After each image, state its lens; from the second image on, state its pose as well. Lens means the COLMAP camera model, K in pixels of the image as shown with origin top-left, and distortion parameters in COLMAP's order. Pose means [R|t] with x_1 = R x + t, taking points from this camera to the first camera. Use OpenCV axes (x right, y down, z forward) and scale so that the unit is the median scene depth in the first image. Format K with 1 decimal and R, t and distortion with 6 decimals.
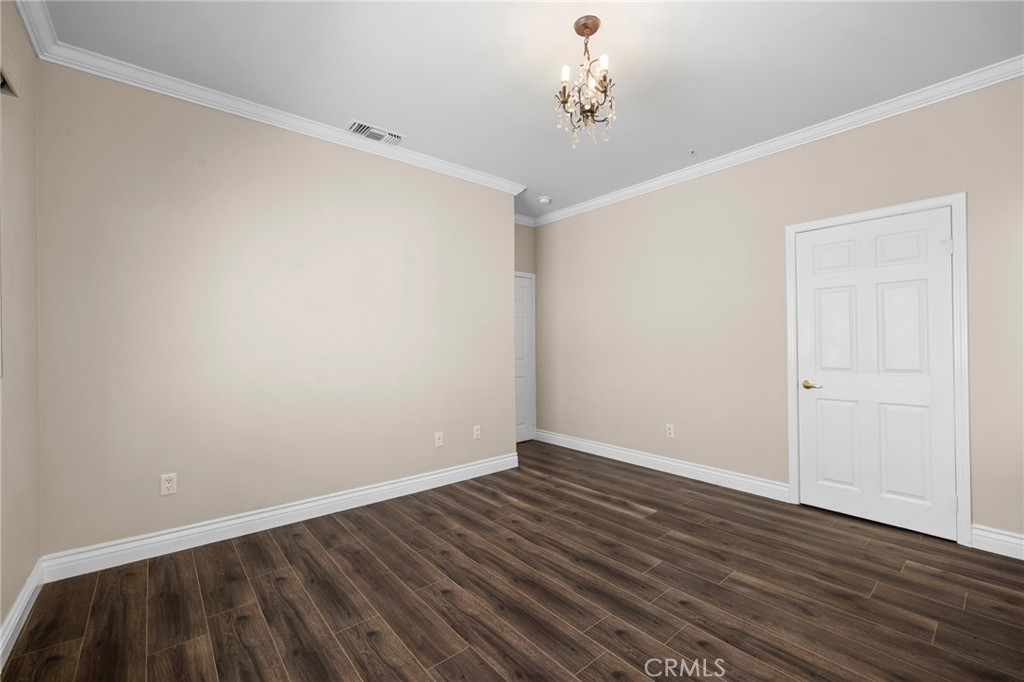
lens RADIAL K [[427.0, 0, 512.0], [0, 427.0, 341.0], [0, 0, 1]] dist [-0.000905, -0.000167]
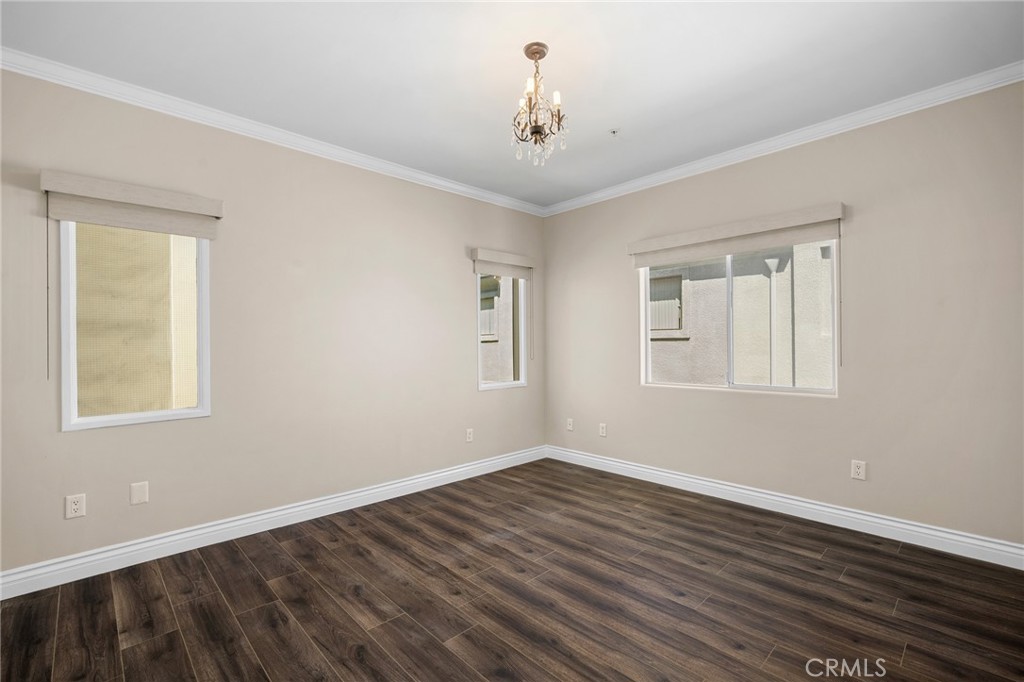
lens RADIAL K [[461.6, 0, 513.1], [0, 461.6, 347.5], [0, 0, 1]] dist [-0.000463, -0.000376]
pose [[-0.997915, 0.015459, -0.062665, 0.312533], [0.015277, 0.999878, 0.003386, -0.016176], [0.062710, 0.002422, -0.998029, 2.108820]]
